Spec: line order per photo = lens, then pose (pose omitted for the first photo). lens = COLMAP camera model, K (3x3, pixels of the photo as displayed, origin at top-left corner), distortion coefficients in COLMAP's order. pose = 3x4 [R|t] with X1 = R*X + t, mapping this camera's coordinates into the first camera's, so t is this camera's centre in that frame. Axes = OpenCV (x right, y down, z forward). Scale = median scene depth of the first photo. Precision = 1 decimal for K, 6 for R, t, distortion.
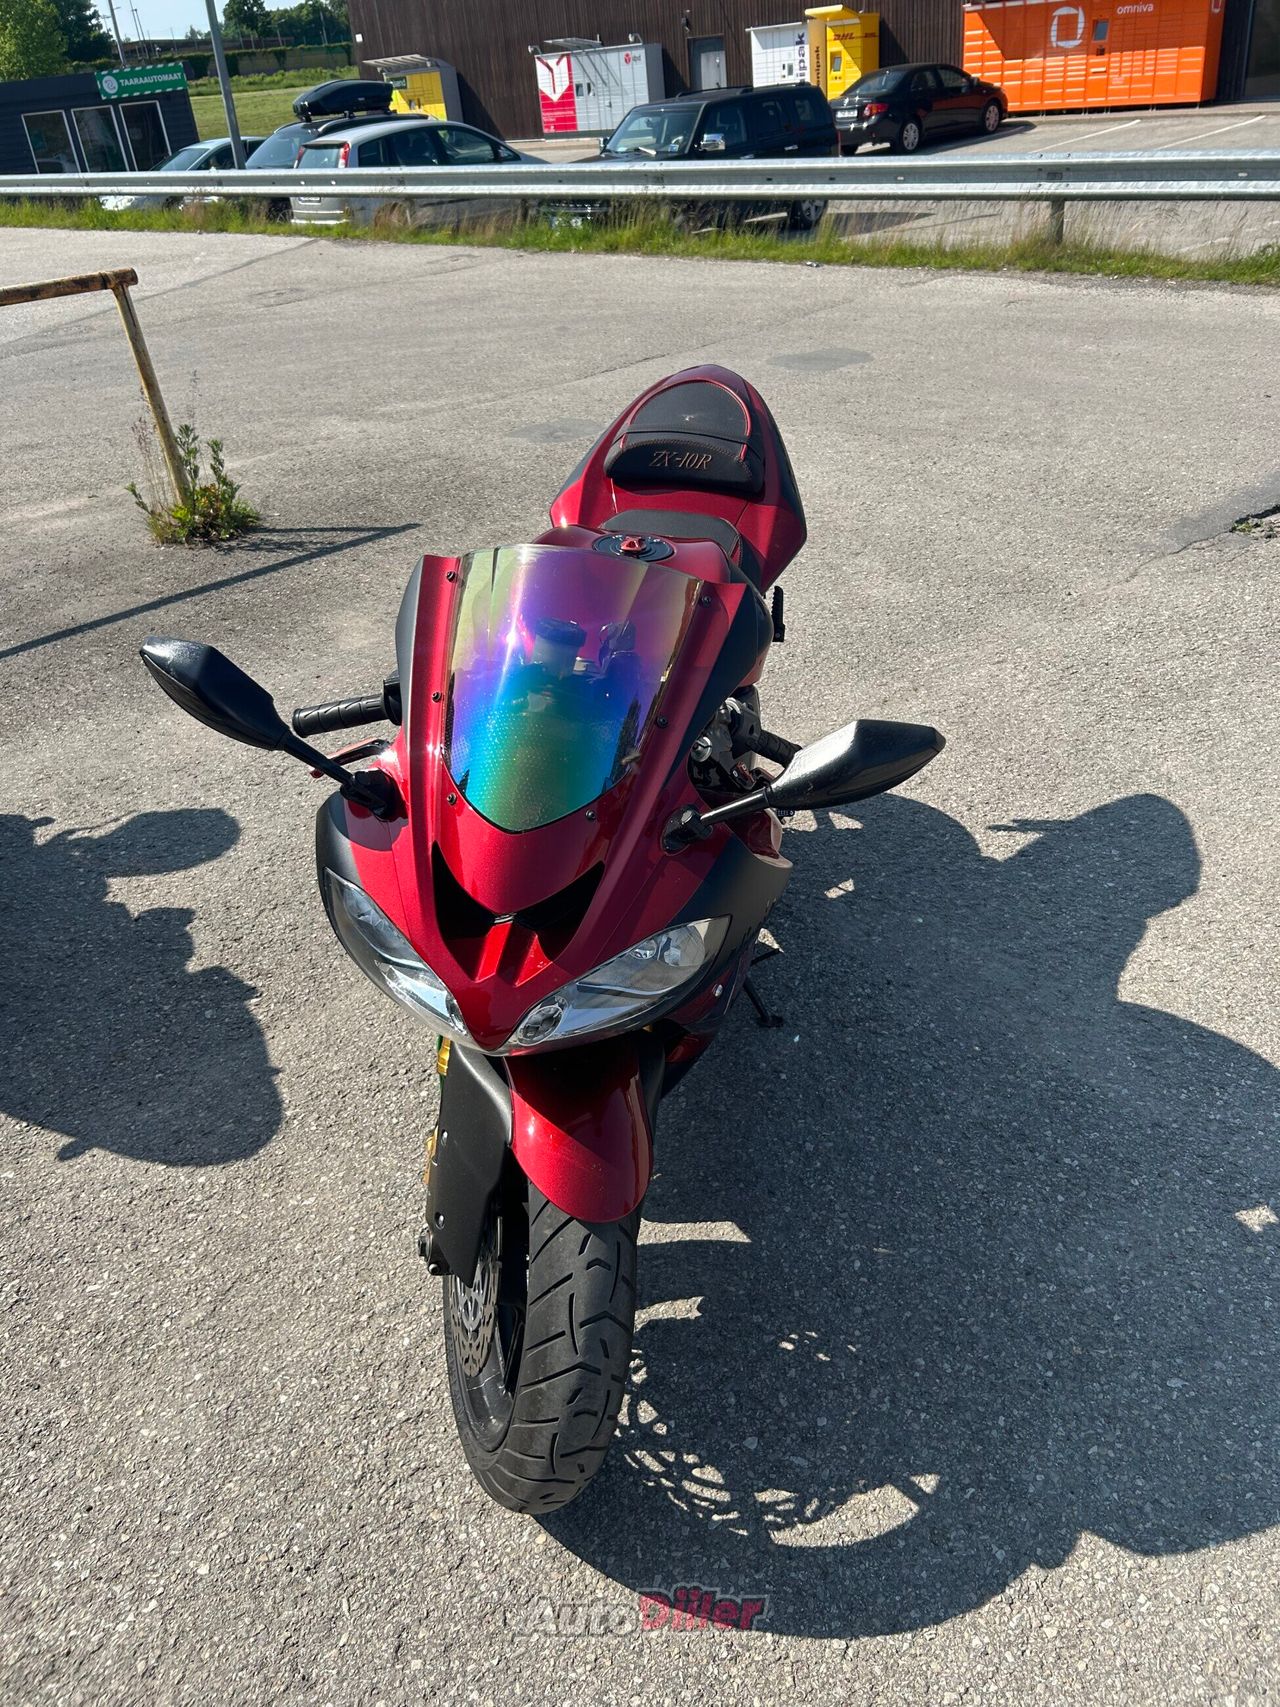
lens RADIAL K [[1284.9, 0, 649.9], [0, 1284.9, 853.9], [0, 0, 1]] dist [0.018318, -0.023771]
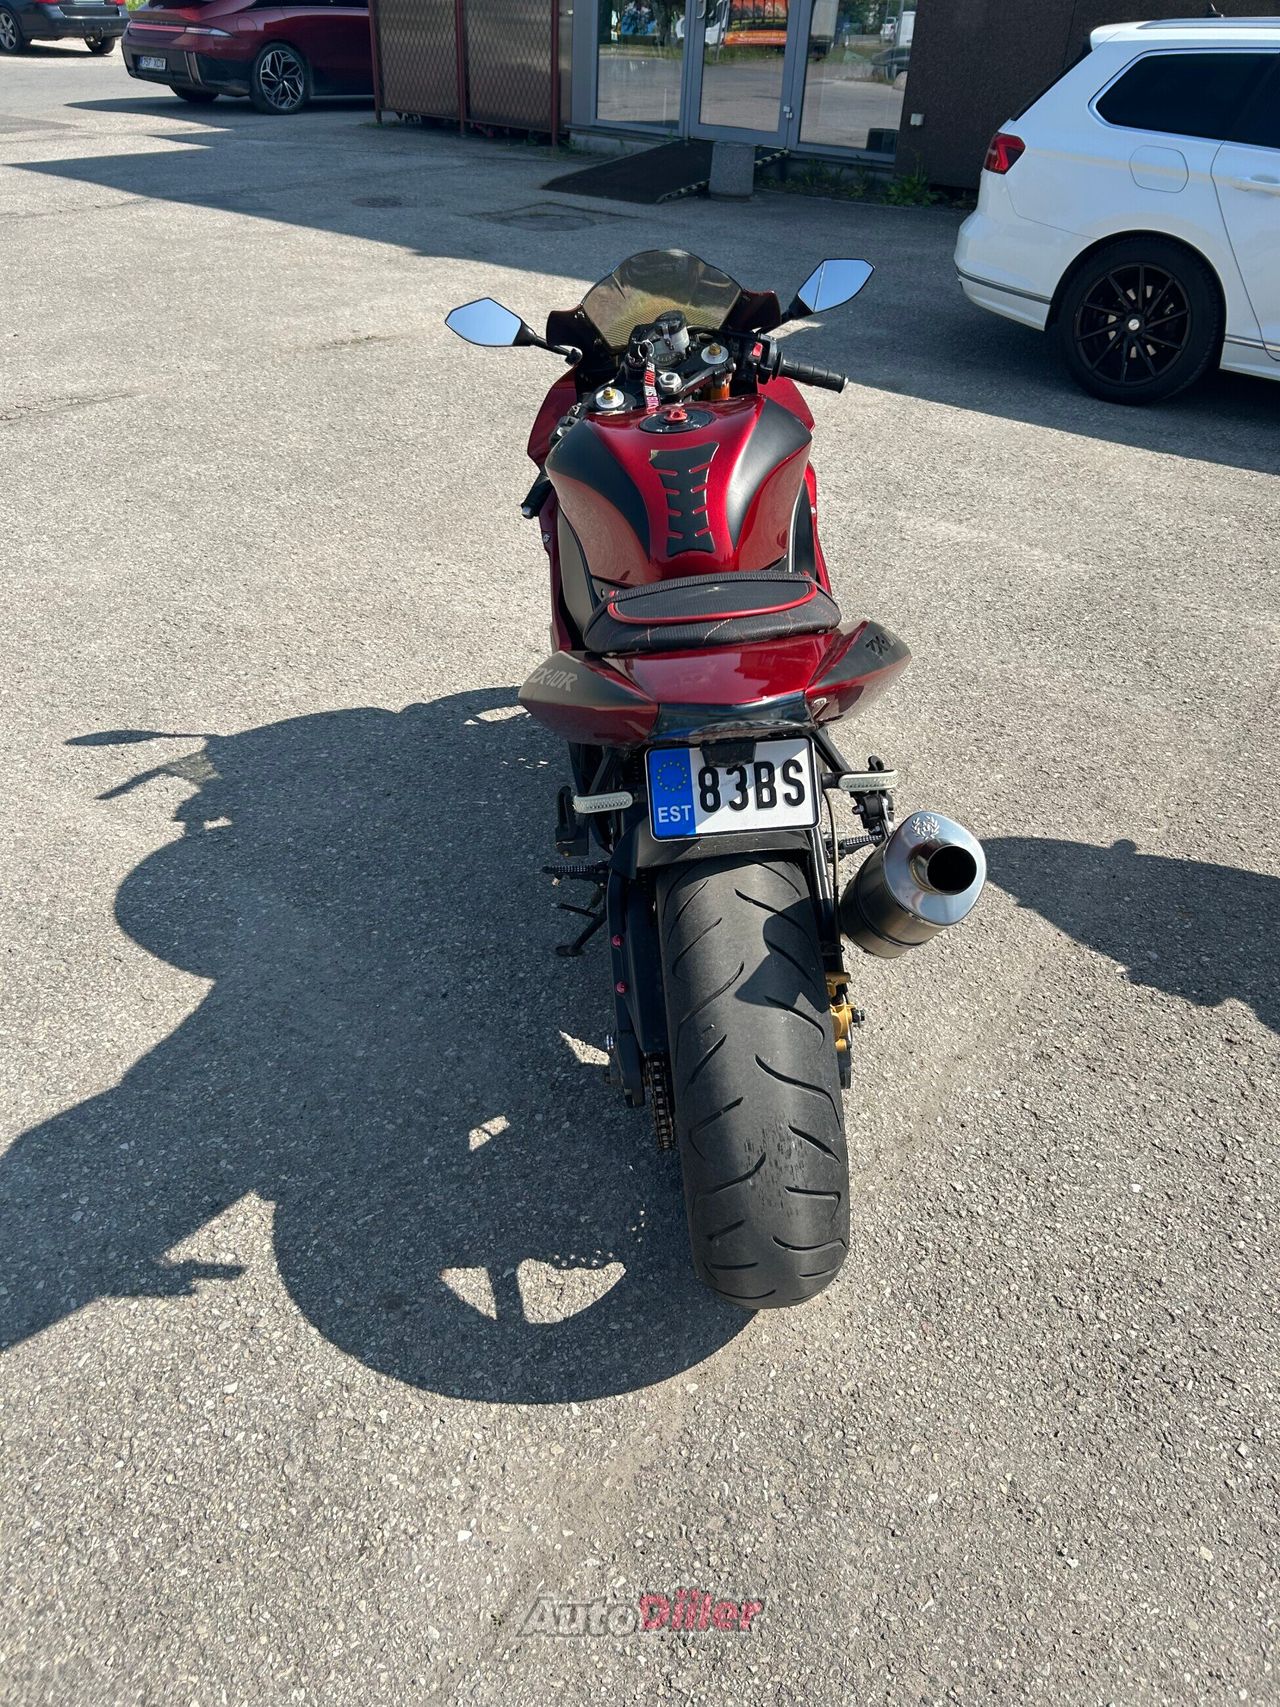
lens RADIAL K [[1284.9, 0, 637.1], [0, 1284.9, 851.1], [0, 0, 1]] dist [0.018318, -0.023771]
pose [[-0.983547, 0.137317, -0.117385, 0.155783], [-0.051960, 0.407291, 0.911819, -0.859467], [0.173018, 0.902916, -0.393455, 1.395323]]
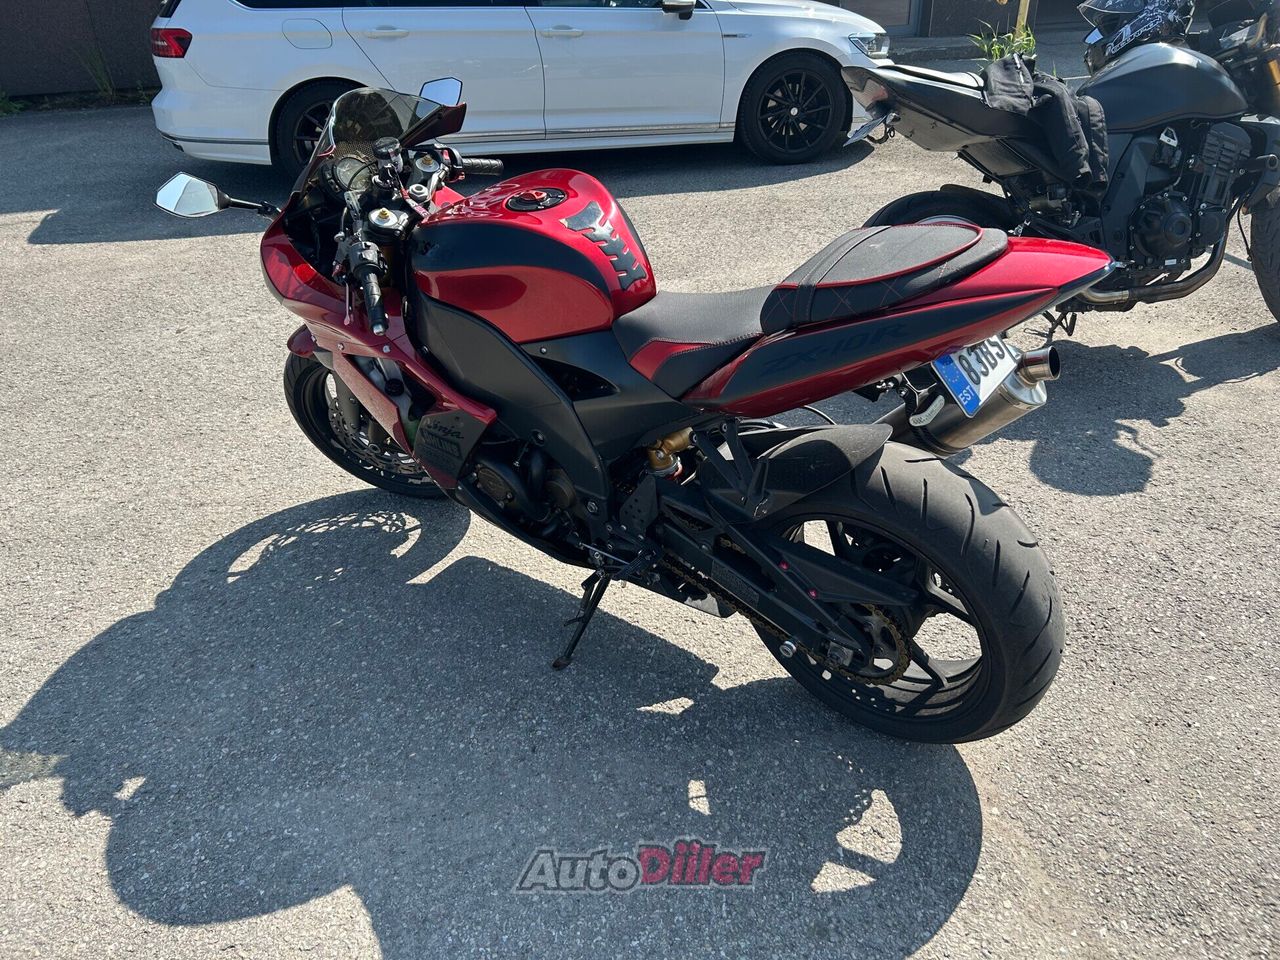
lens RADIAL K [[963.5, 0, 643.9], [0, 963.5, 482.6], [0, 0, 1]] dist [0.018318, -0.023771]
pose [[-0.495995, 0.516031, -0.698356, 0.611604], [-0.386153, 0.589268, 0.709682, -0.645775], [0.777737, 0.621671, -0.093007, 1.085149]]
